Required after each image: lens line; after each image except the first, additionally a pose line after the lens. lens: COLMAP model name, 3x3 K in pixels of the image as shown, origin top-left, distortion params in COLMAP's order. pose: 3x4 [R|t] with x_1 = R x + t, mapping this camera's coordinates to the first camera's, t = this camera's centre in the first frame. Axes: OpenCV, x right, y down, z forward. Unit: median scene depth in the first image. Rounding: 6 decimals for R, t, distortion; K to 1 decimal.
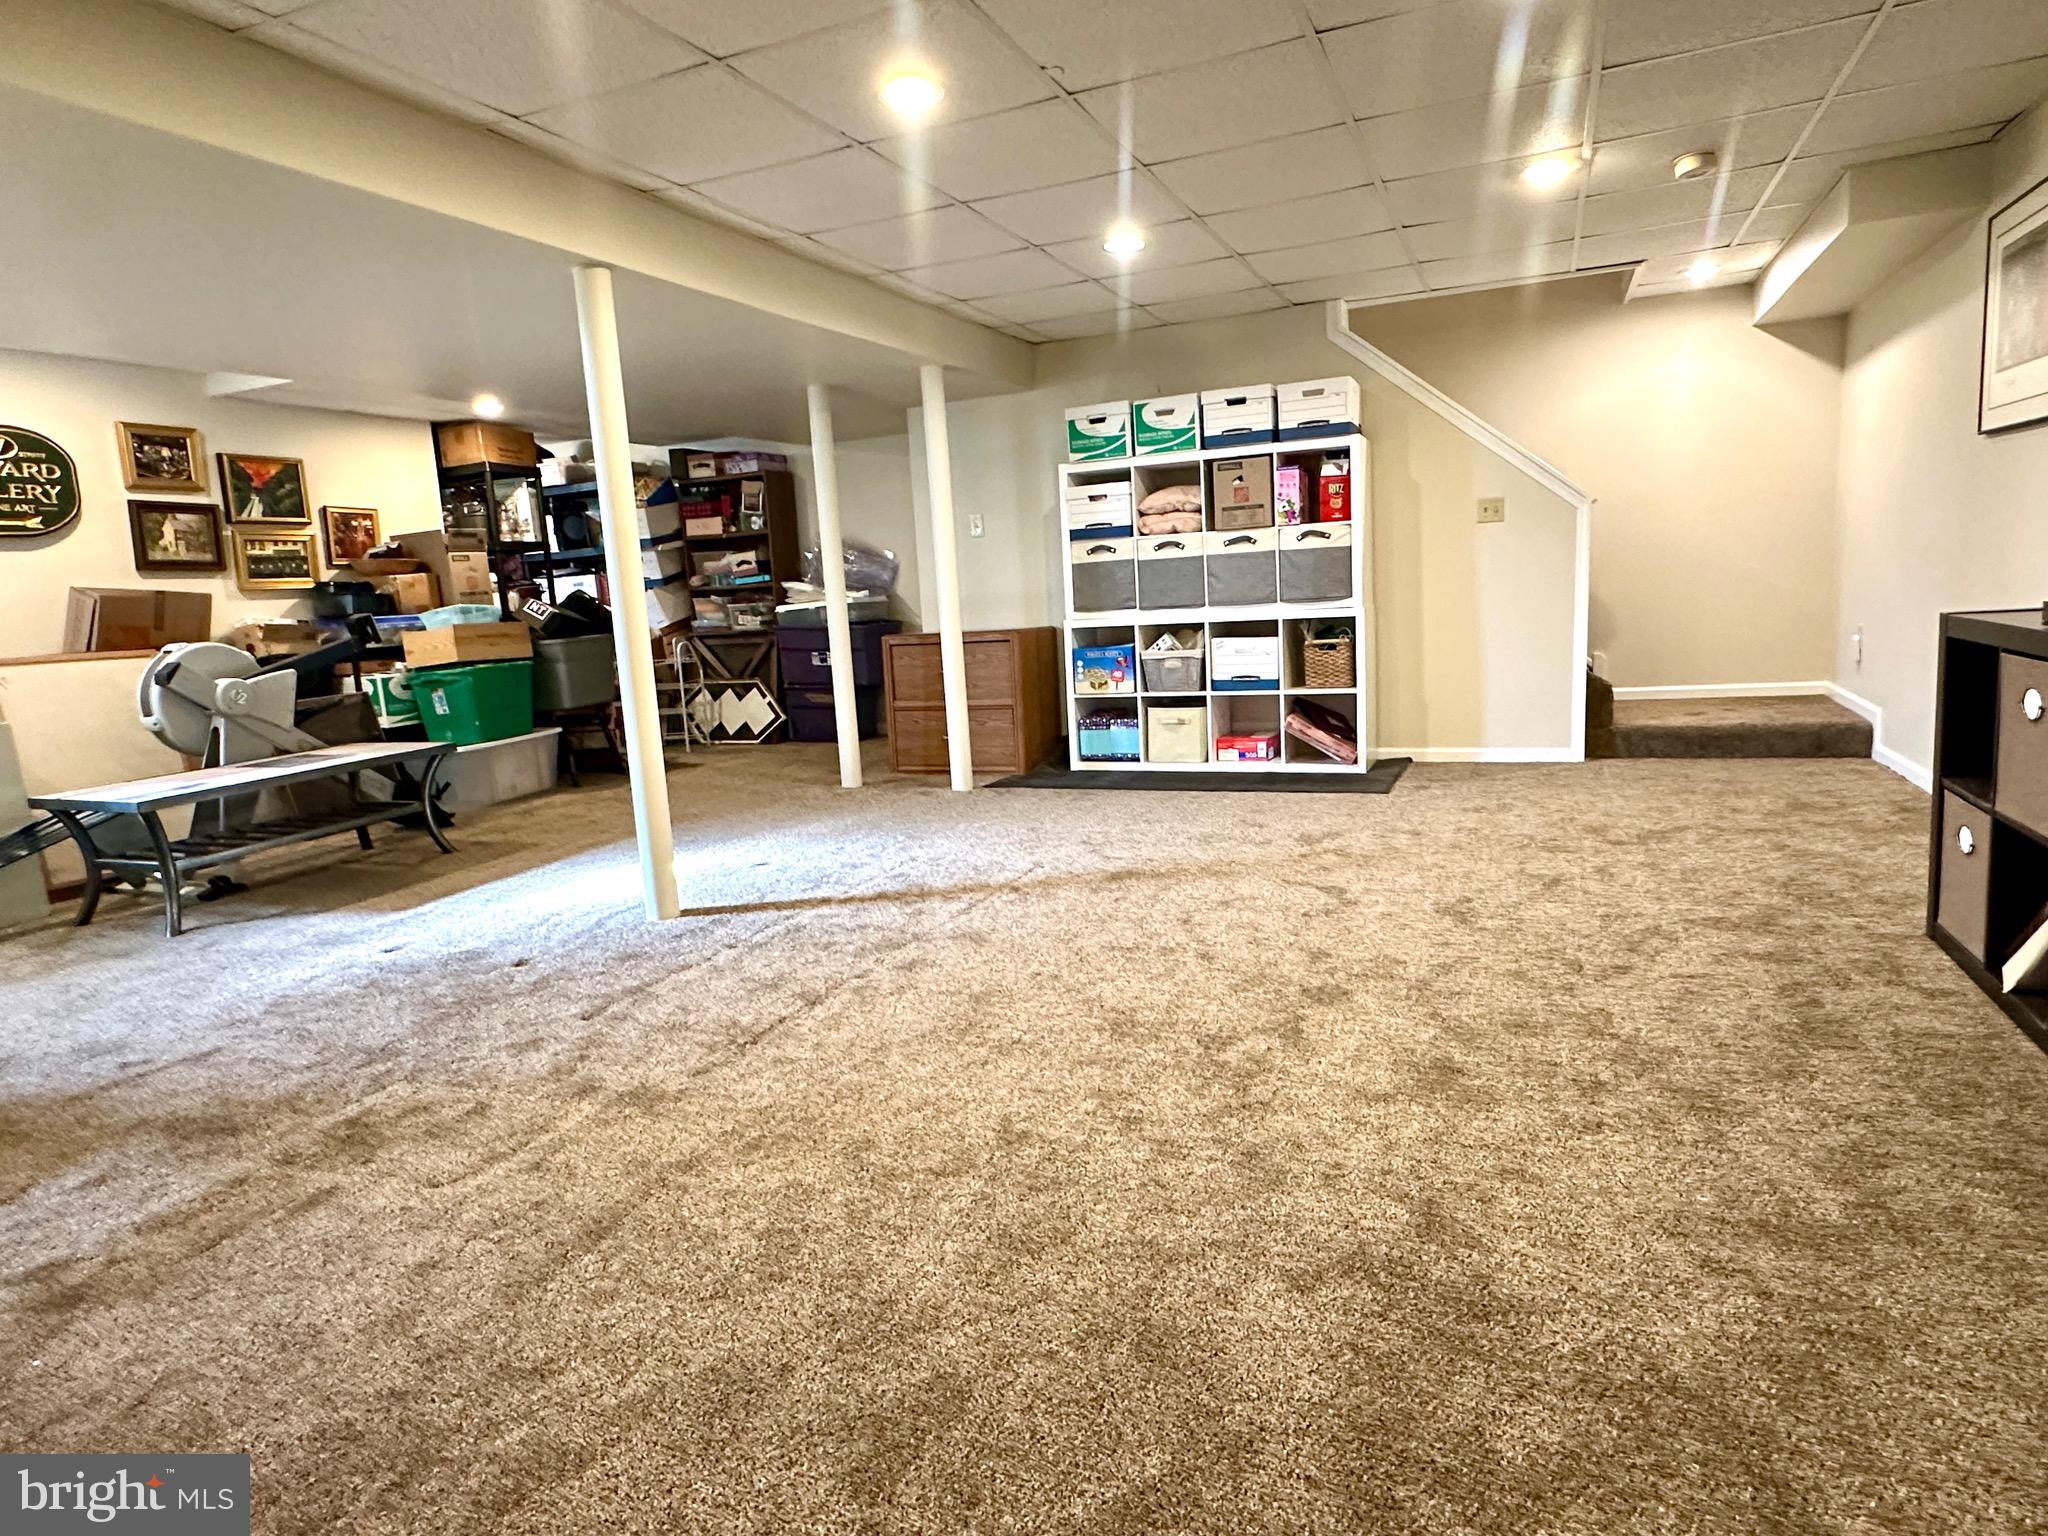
lens RADIAL K [[1174.7, 0, 1017.9], [0, 1174.7, 762.2], [0, 0, 1]] dist [-0.001107, 0.000987]
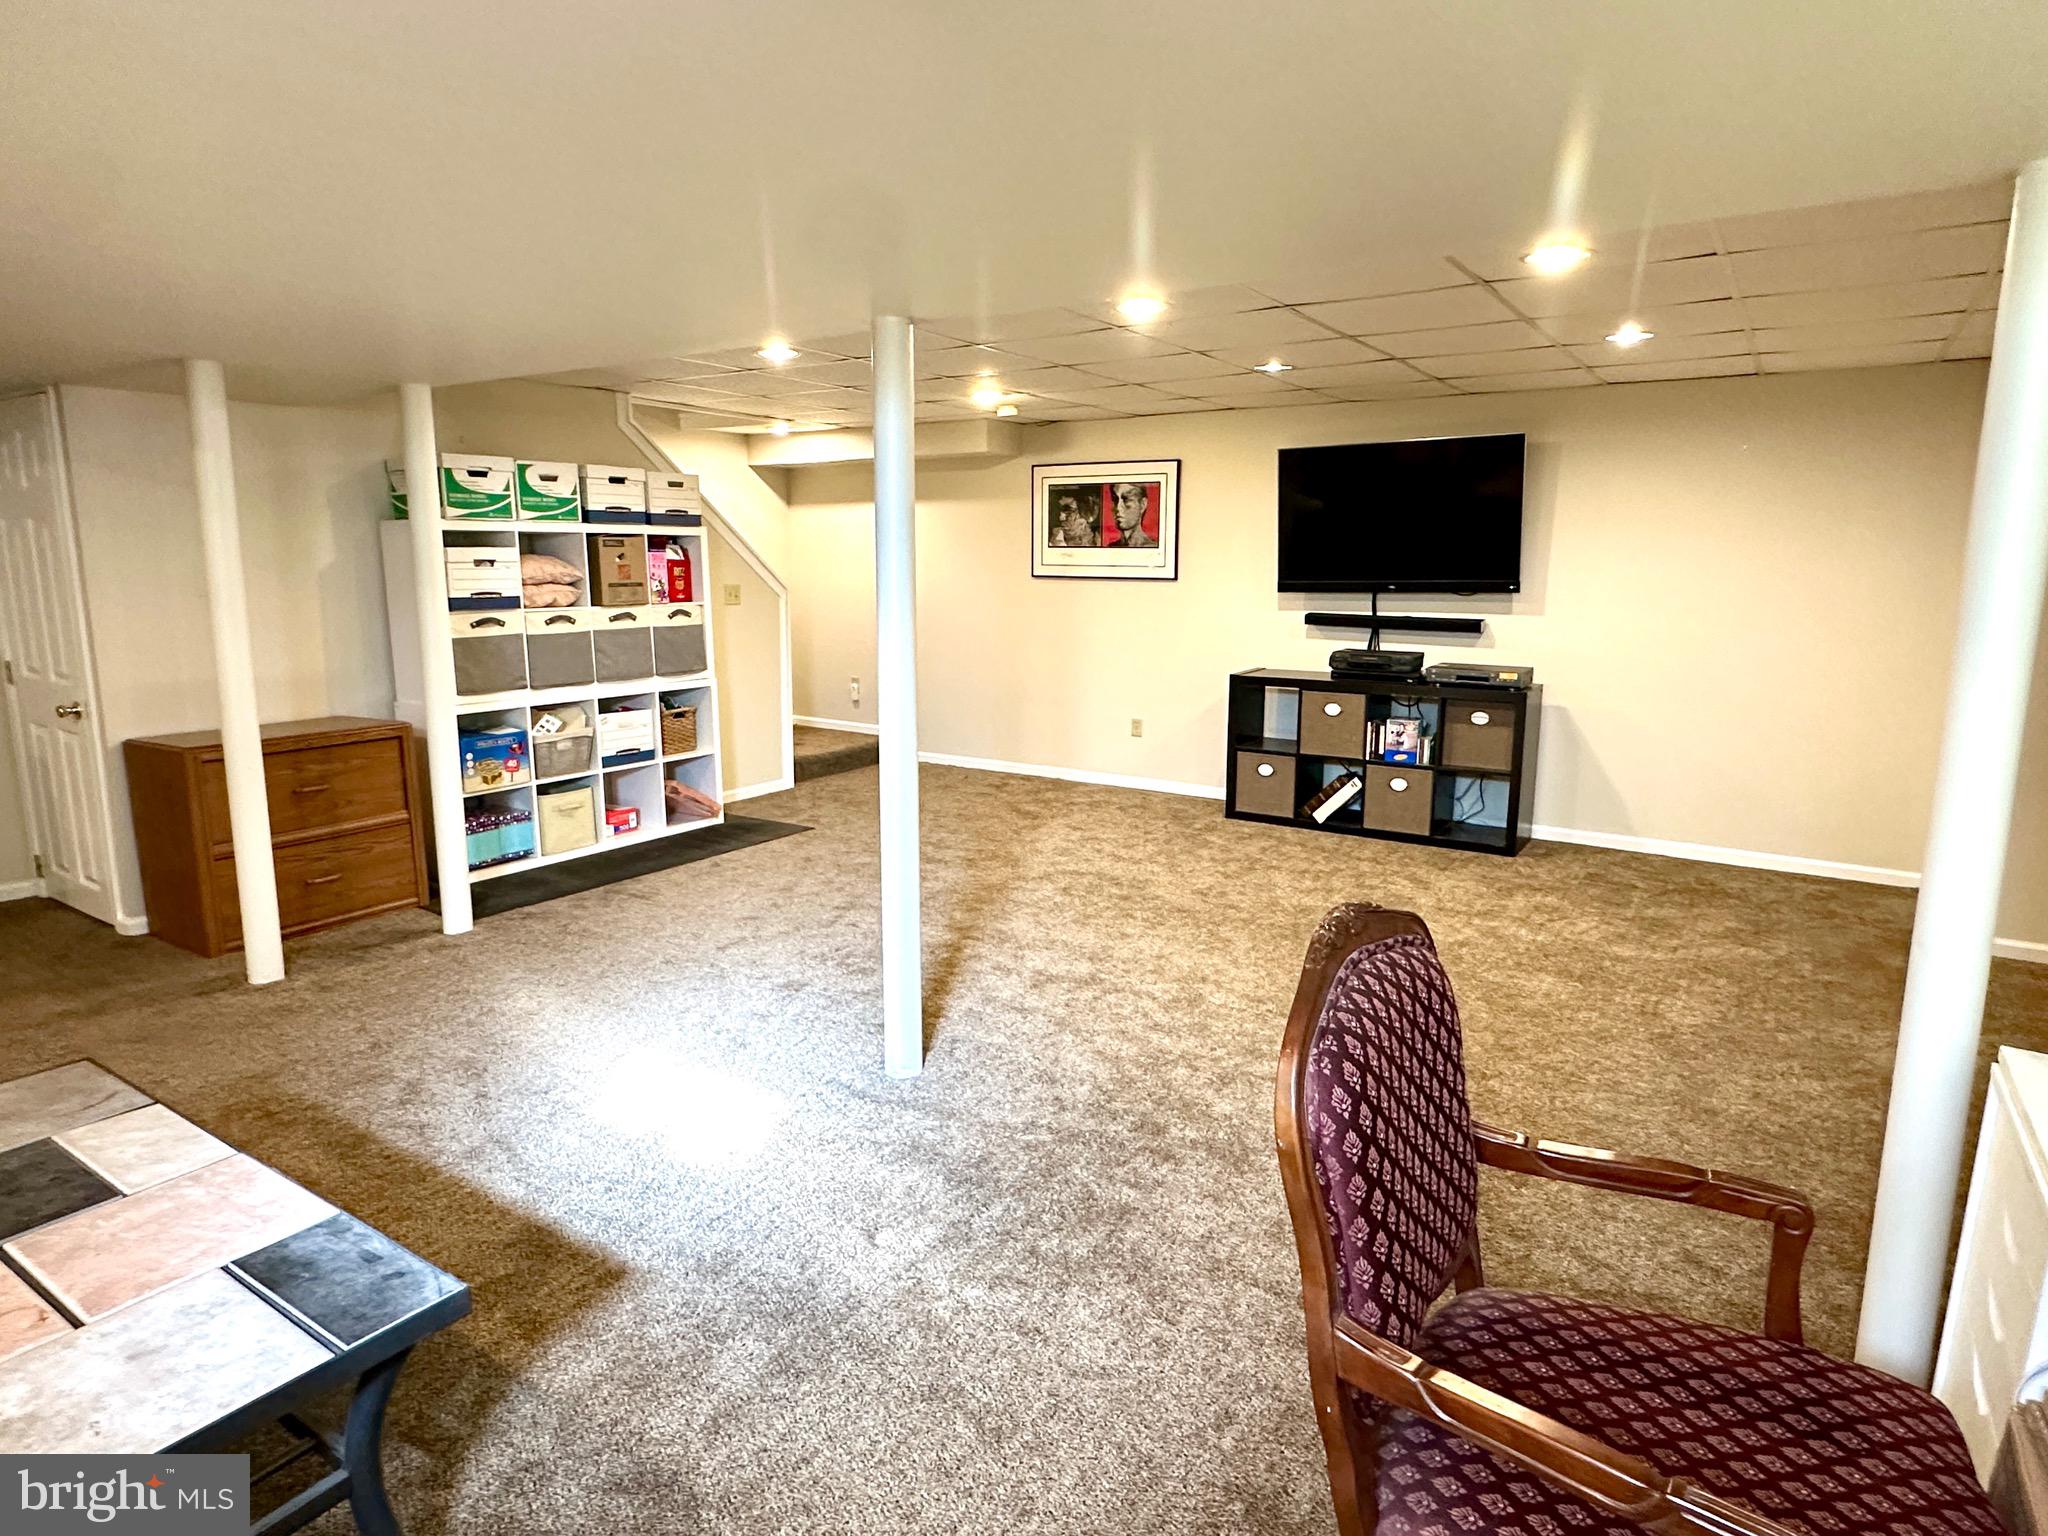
lens RADIAL K [[1174.7, 0, 1017.9], [0, 1174.7, 762.2], [0, 0, 1]] dist [-0.001107, 0.000987]
pose [[0.174743, -0.108983, 0.978564, -0.734505], [0.139276, 0.986598, 0.085008, -0.101454], [-0.974714, 0.121436, 0.187580, 0.483377]]
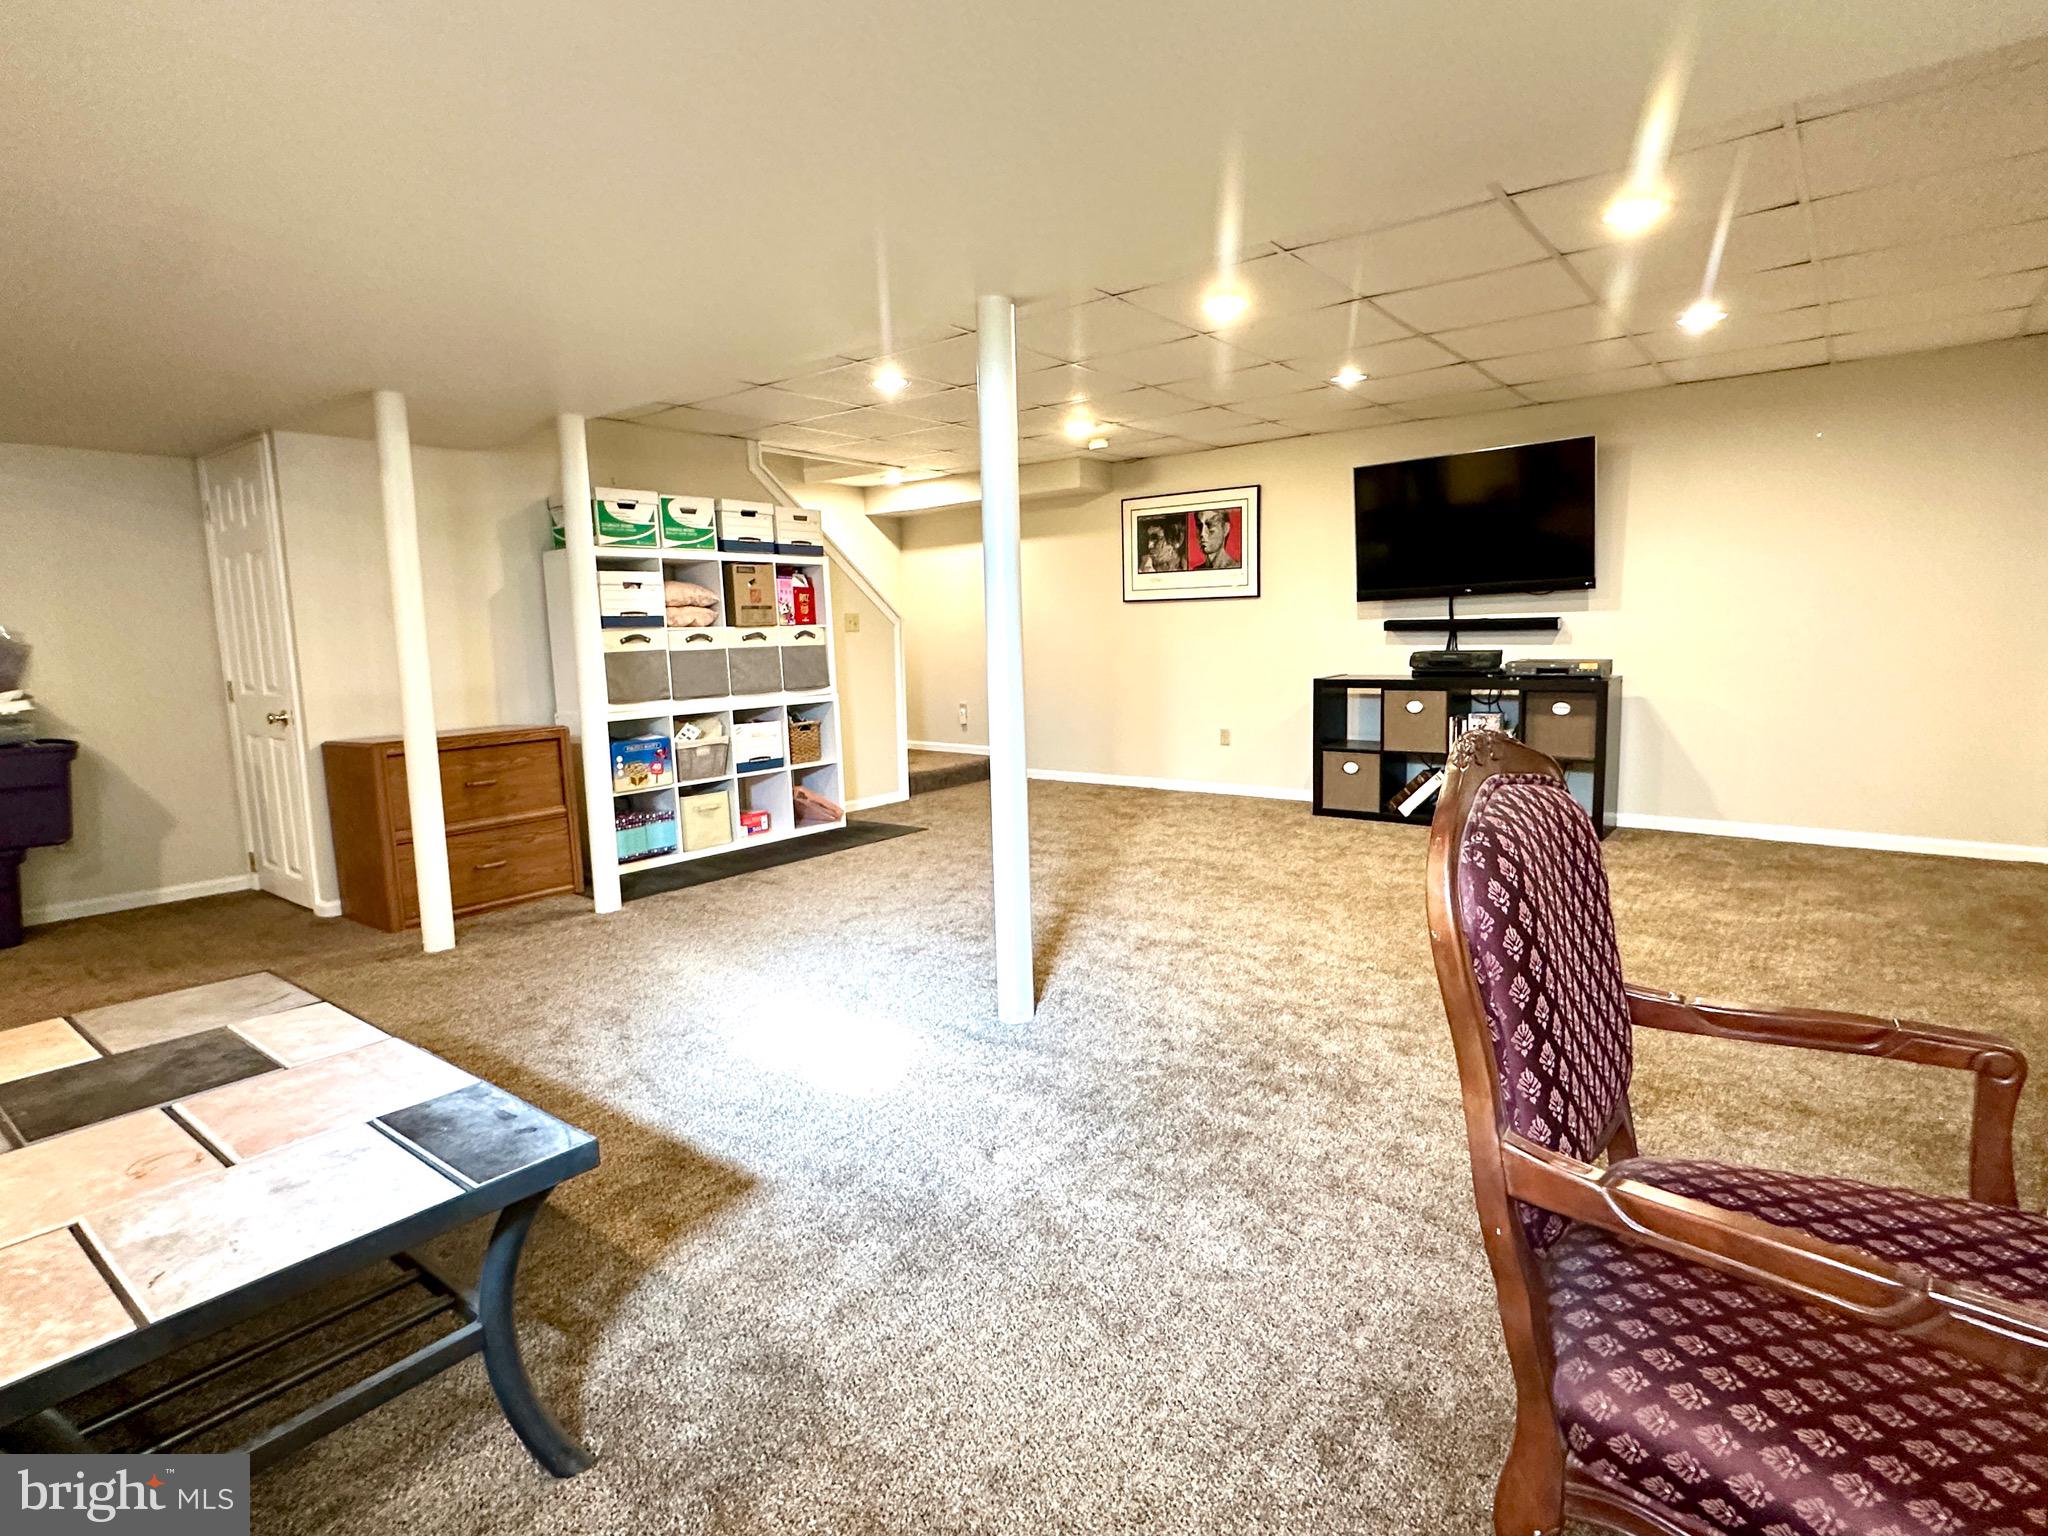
lens RADIAL K [[1063.0, 0, 1023.5], [0, 1063.0, 765.3], [0, 0, 1]] dist [-0.001229, 0.000405]
pose [[0.251351, -0.068961, 0.965436, -0.712660], [0.162752, 0.986267, 0.028077, -0.053307], [-0.954114, 0.150069, 0.259123, 0.500403]]
